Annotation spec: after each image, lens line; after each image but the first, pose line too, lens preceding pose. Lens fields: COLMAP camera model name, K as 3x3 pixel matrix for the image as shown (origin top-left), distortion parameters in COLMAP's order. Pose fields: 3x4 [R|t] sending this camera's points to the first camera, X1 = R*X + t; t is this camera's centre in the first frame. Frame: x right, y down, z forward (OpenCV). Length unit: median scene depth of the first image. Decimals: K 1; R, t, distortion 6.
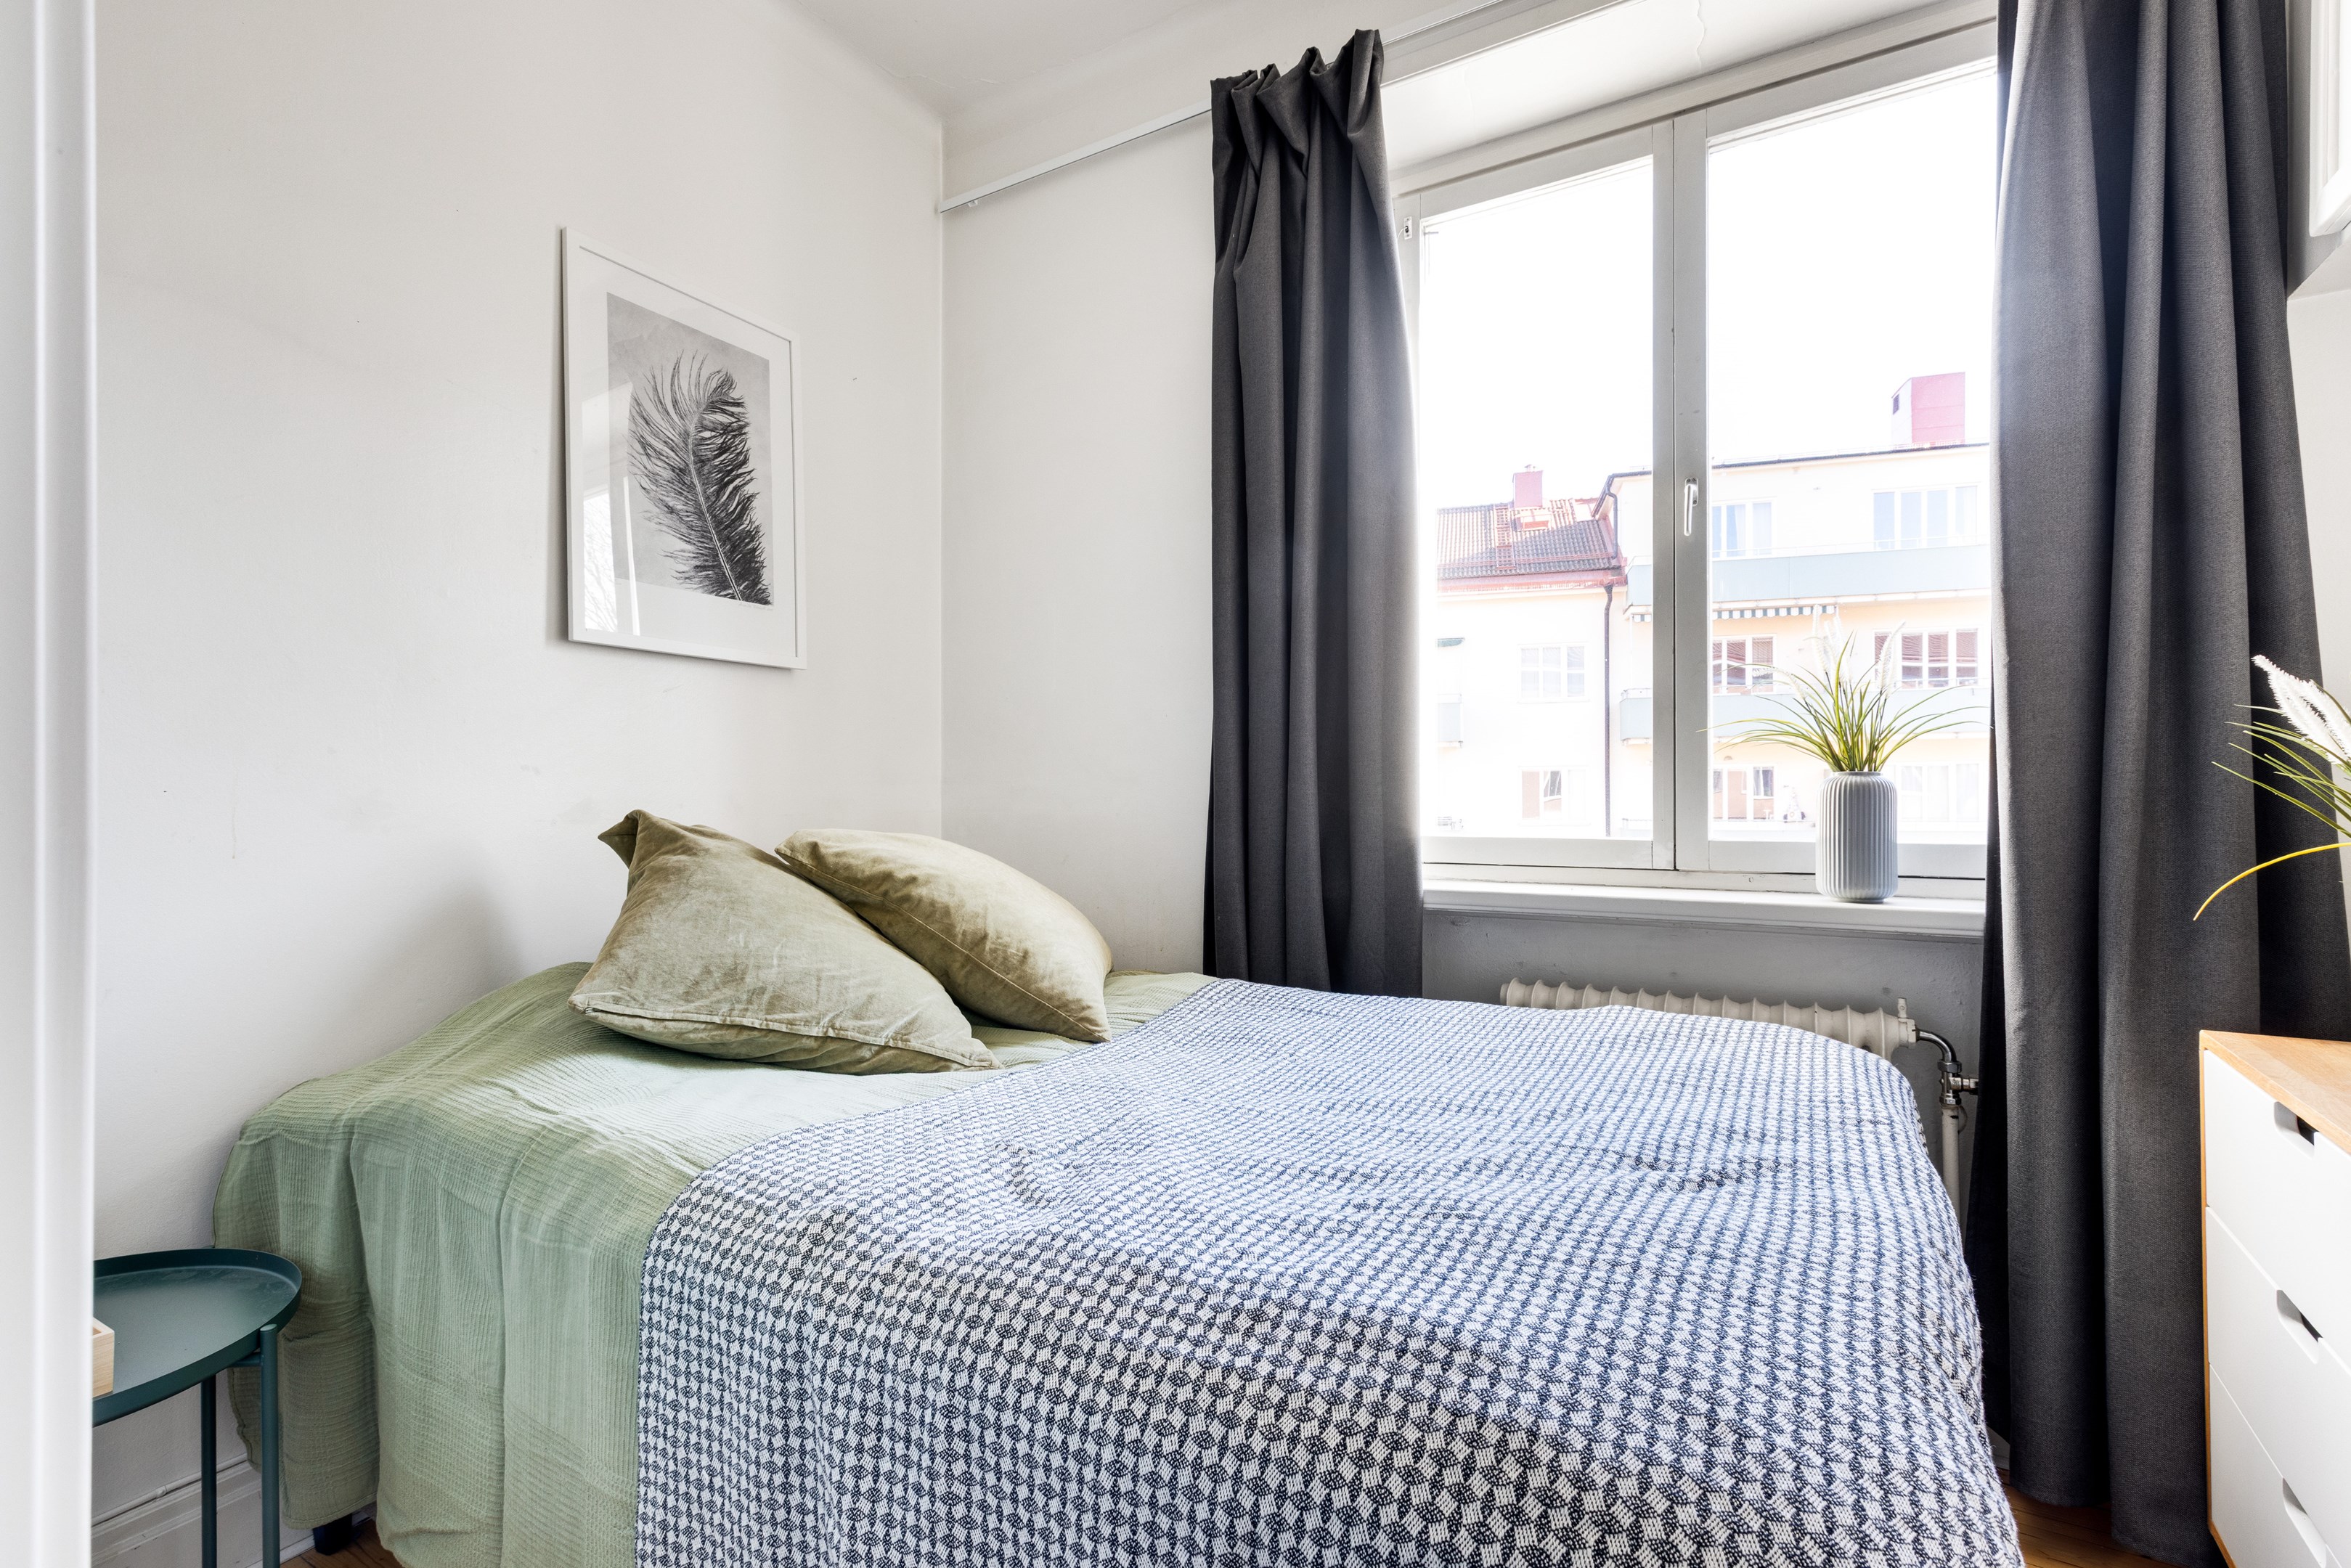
lens RADIAL K [[1092.1, 0, 1214.3], [0, 1092.1, 792.9], [0, 0, 1]] dist [0.007384, 0.000089]
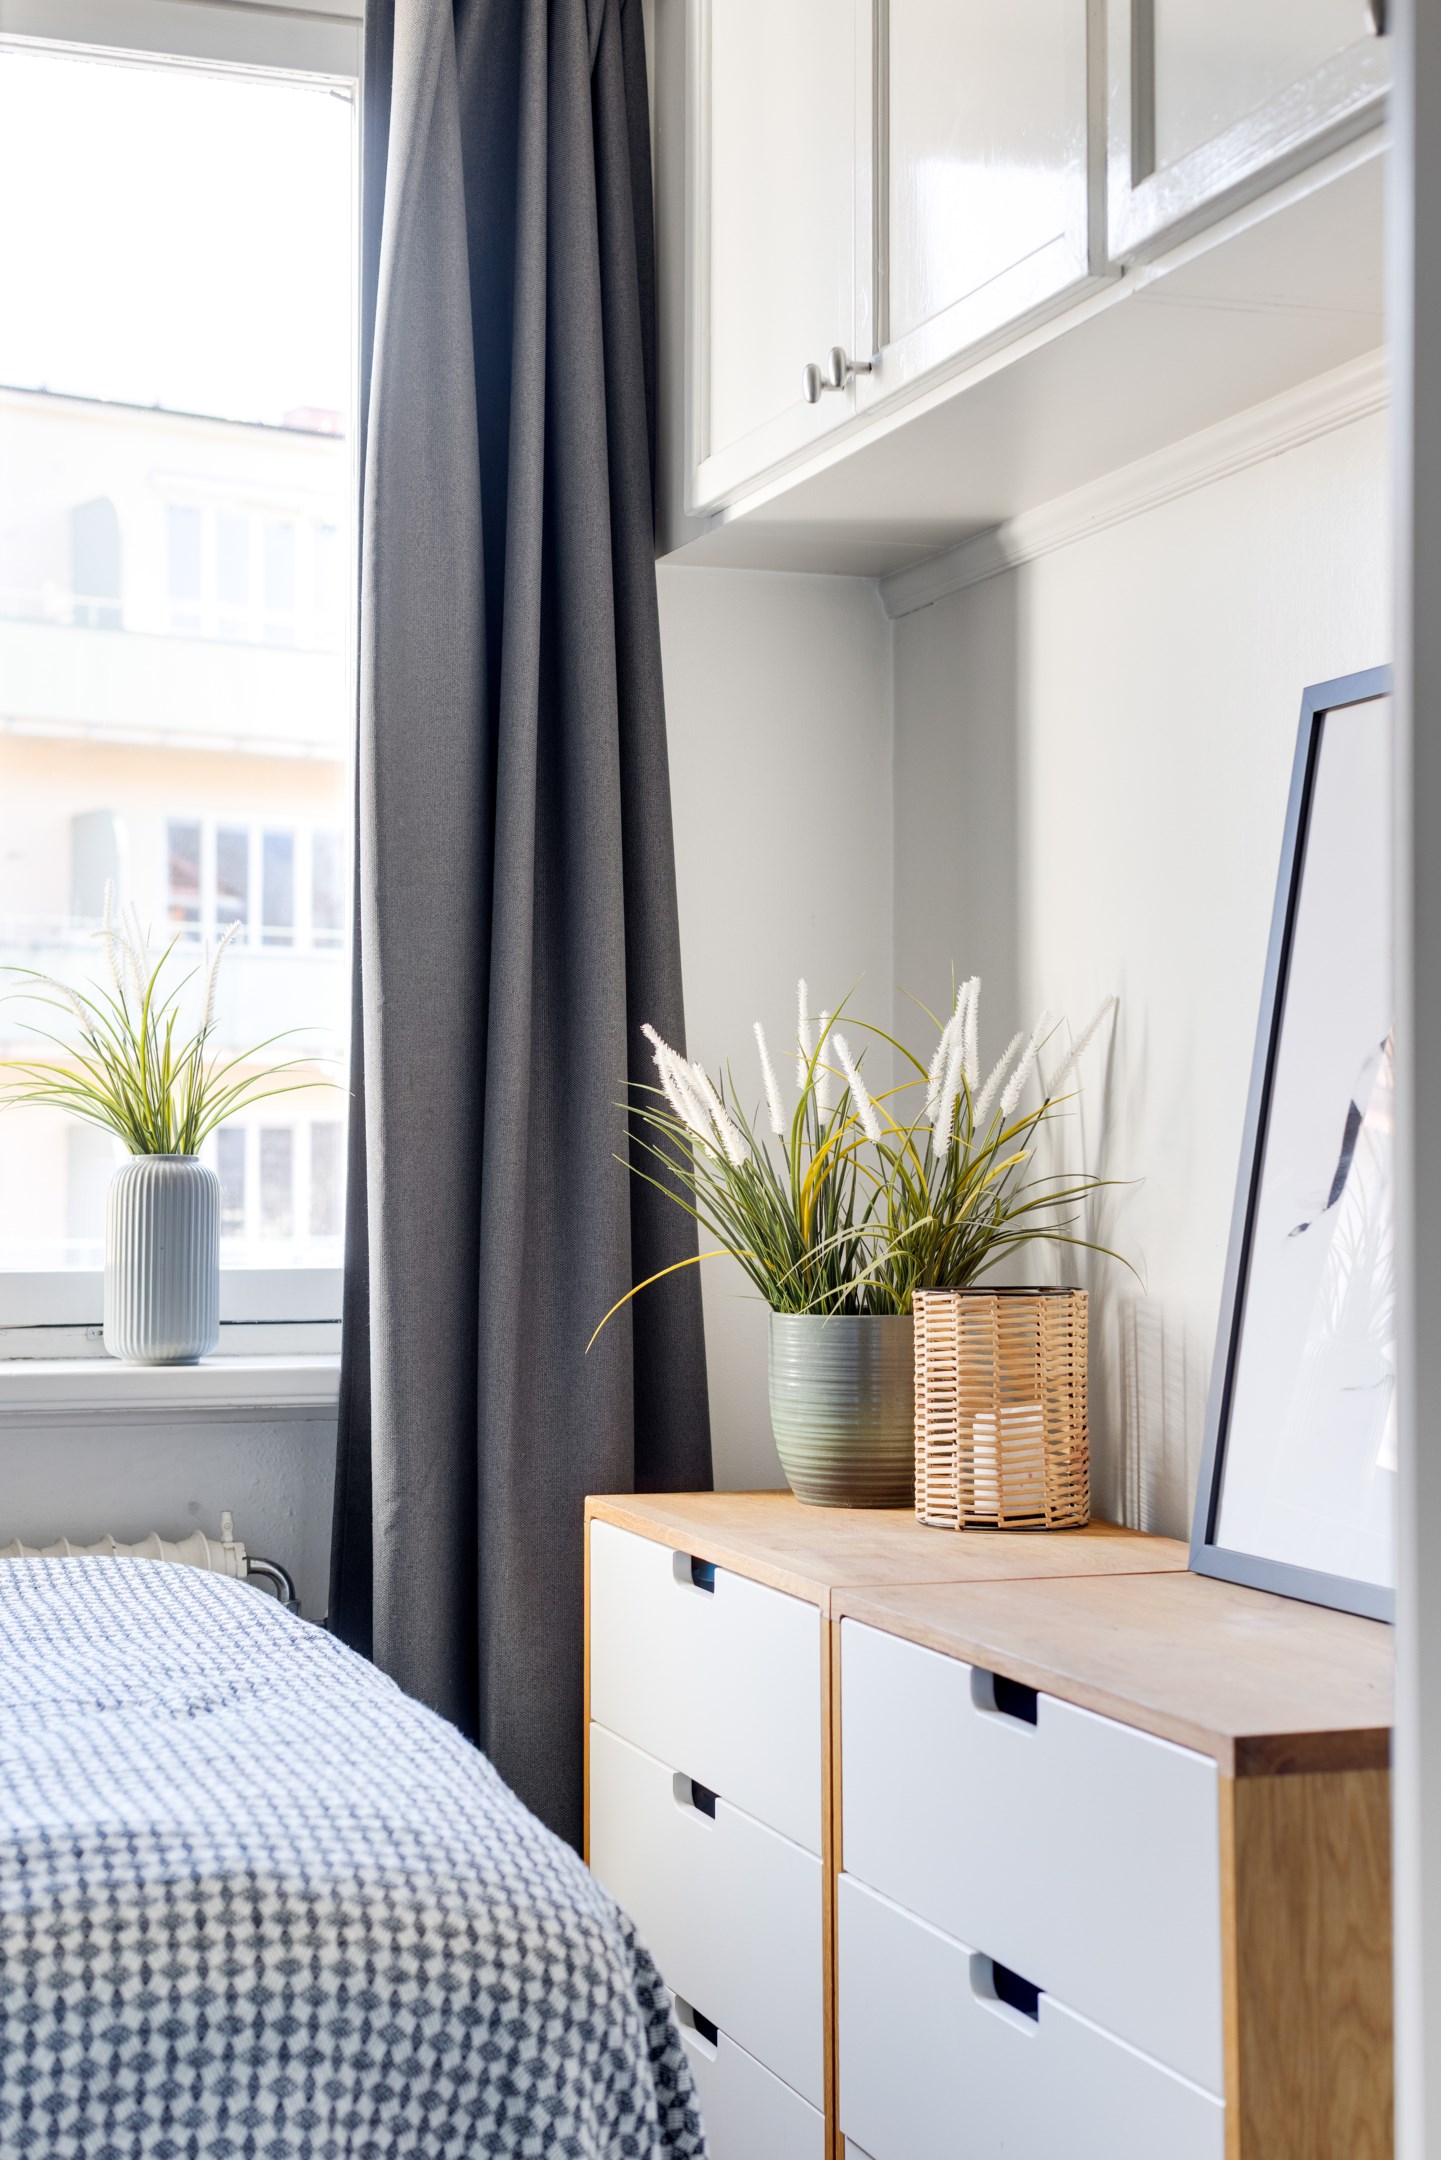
lens RADIAL K [[3333.2, 0, 754.0], [0, 3333.2, 1000.9], [0, 0, 1]] dist [0.094965, 0.000000]
pose [[0.639373, 0.045929, 0.767523, -0.753943], [-0.005875, 0.998477, -0.054855, -0.005195], [-0.768874, 0.030563, 0.638670, -0.539028]]
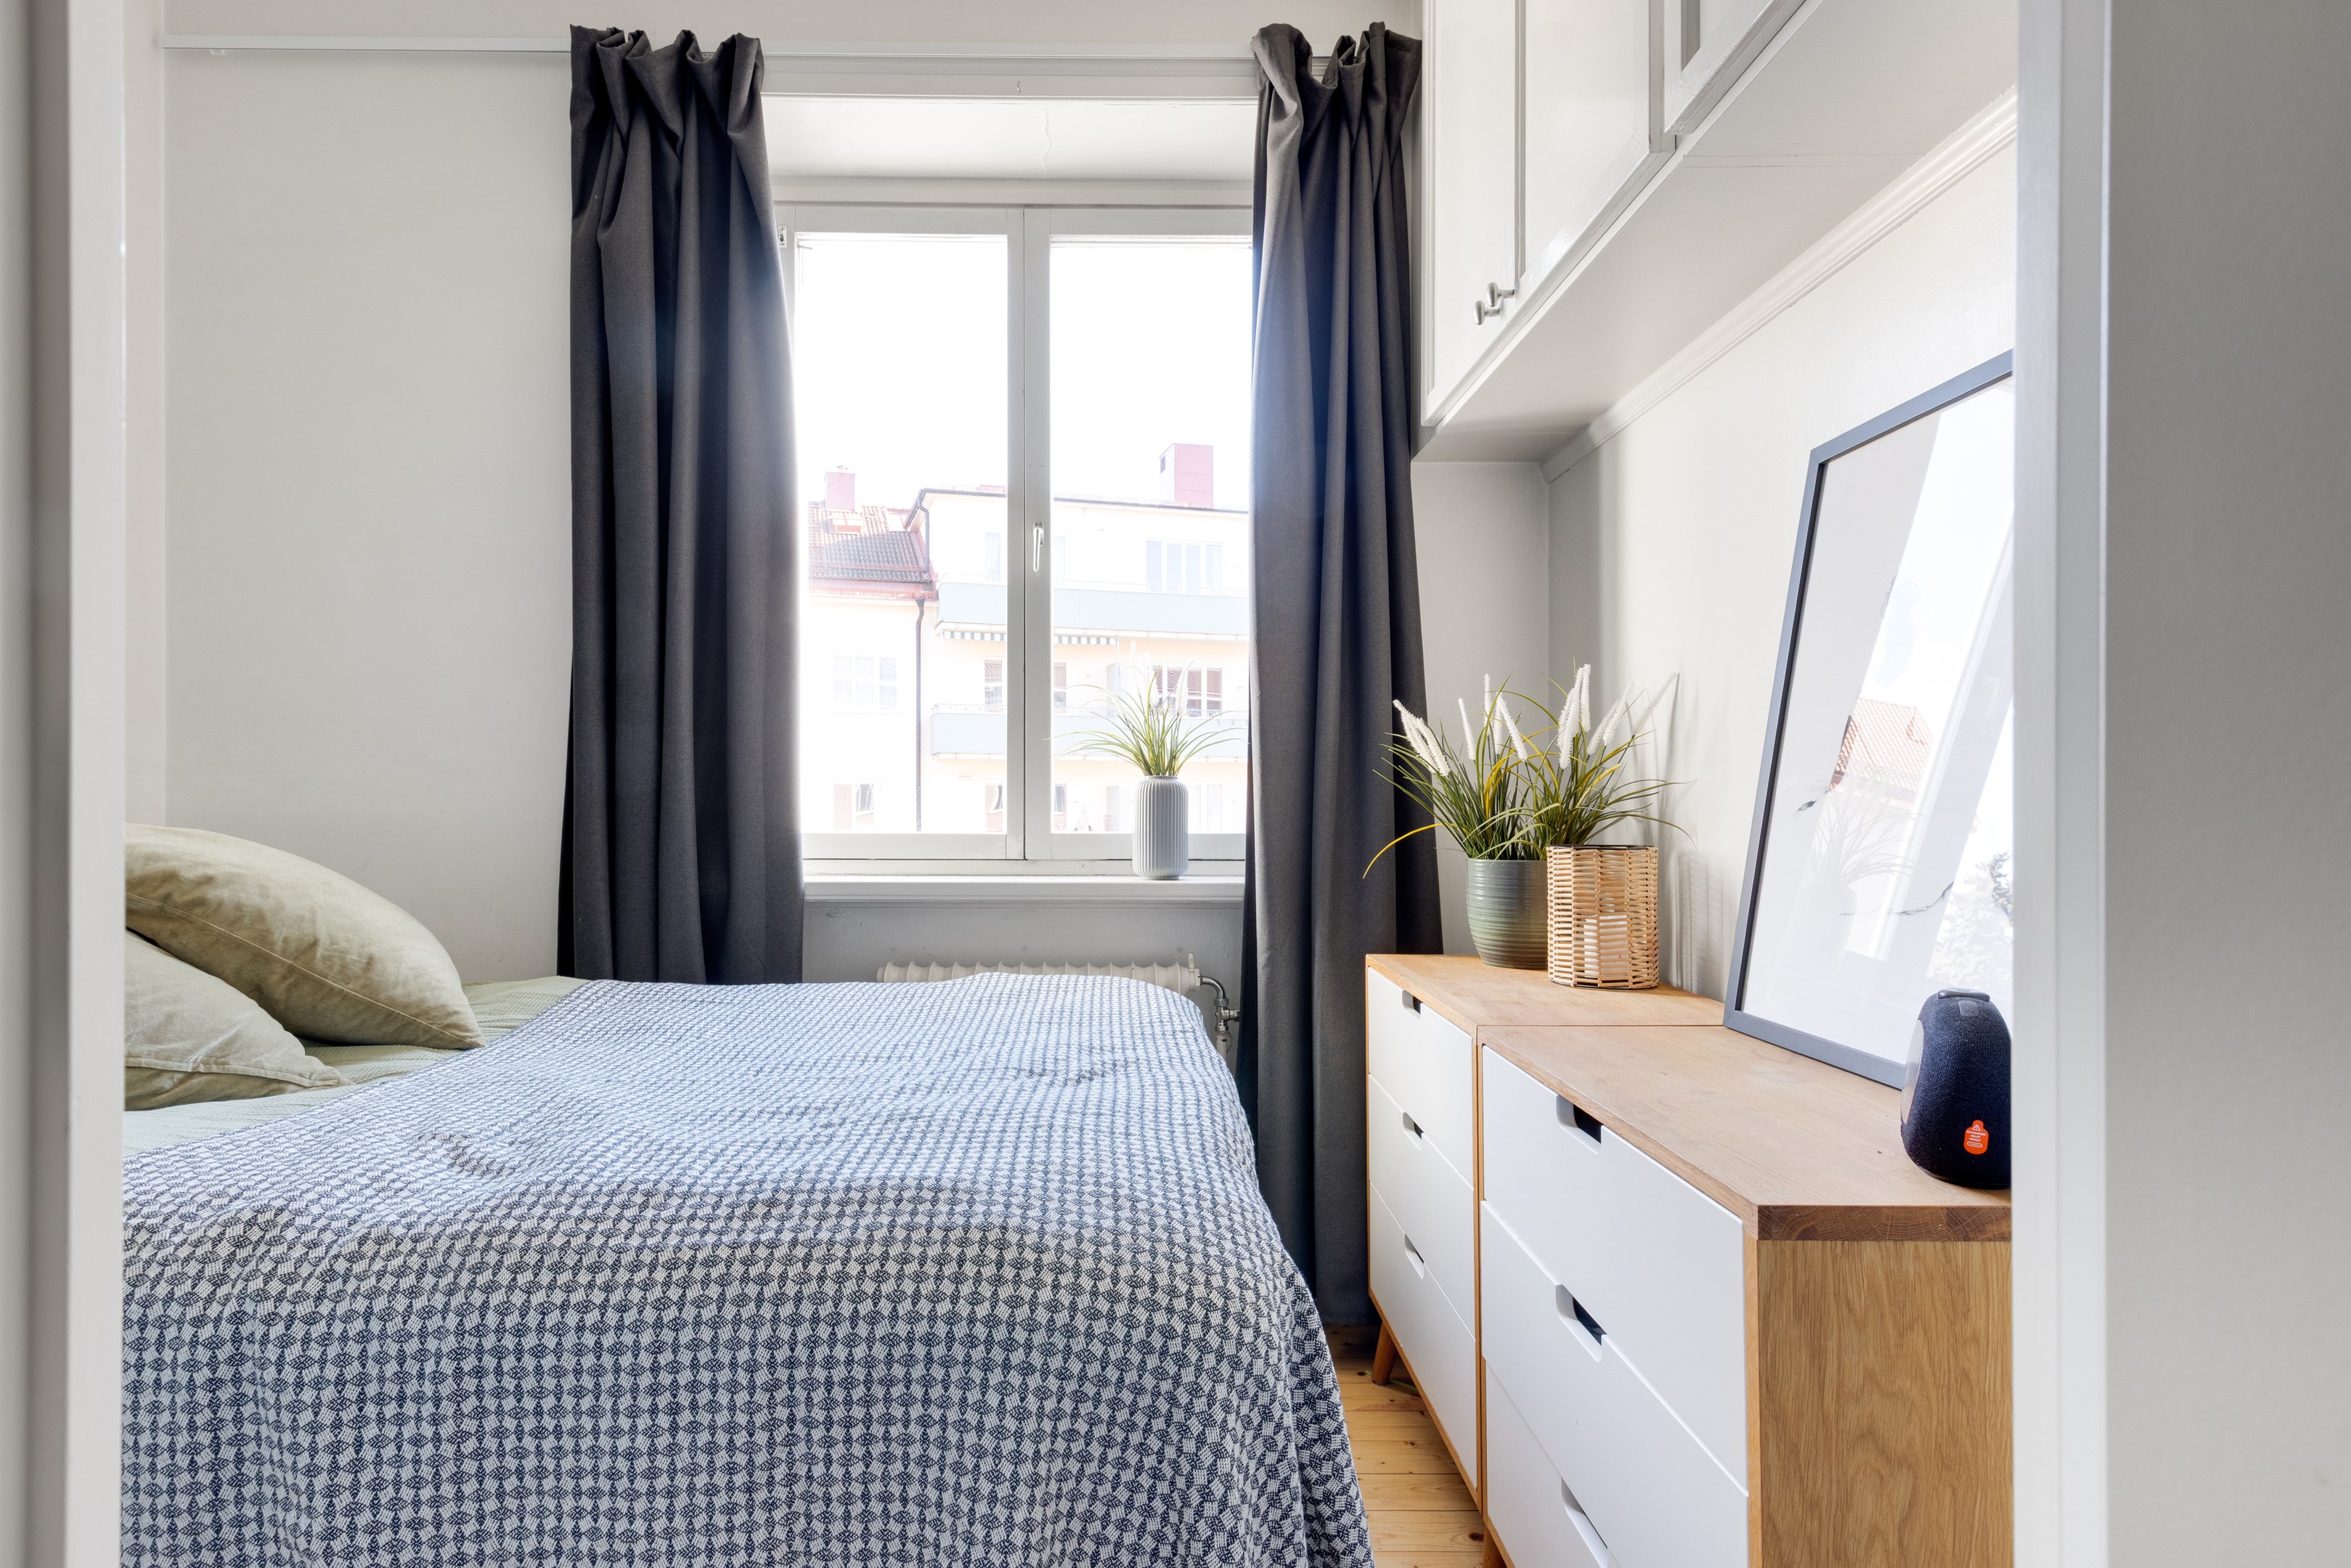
lens RADIAL K [[1177.8, 0, 1130.2], [0, 1177.8, 799.2], [0, 0, 1]] dist [0.012400, 0.001976]
pose [[0.859983, 0.011832, 0.510185, -0.151562], [-0.007188, 0.999913, -0.011072, 0.025677], [-0.510271, 0.005855, 0.859994, -0.164188]]
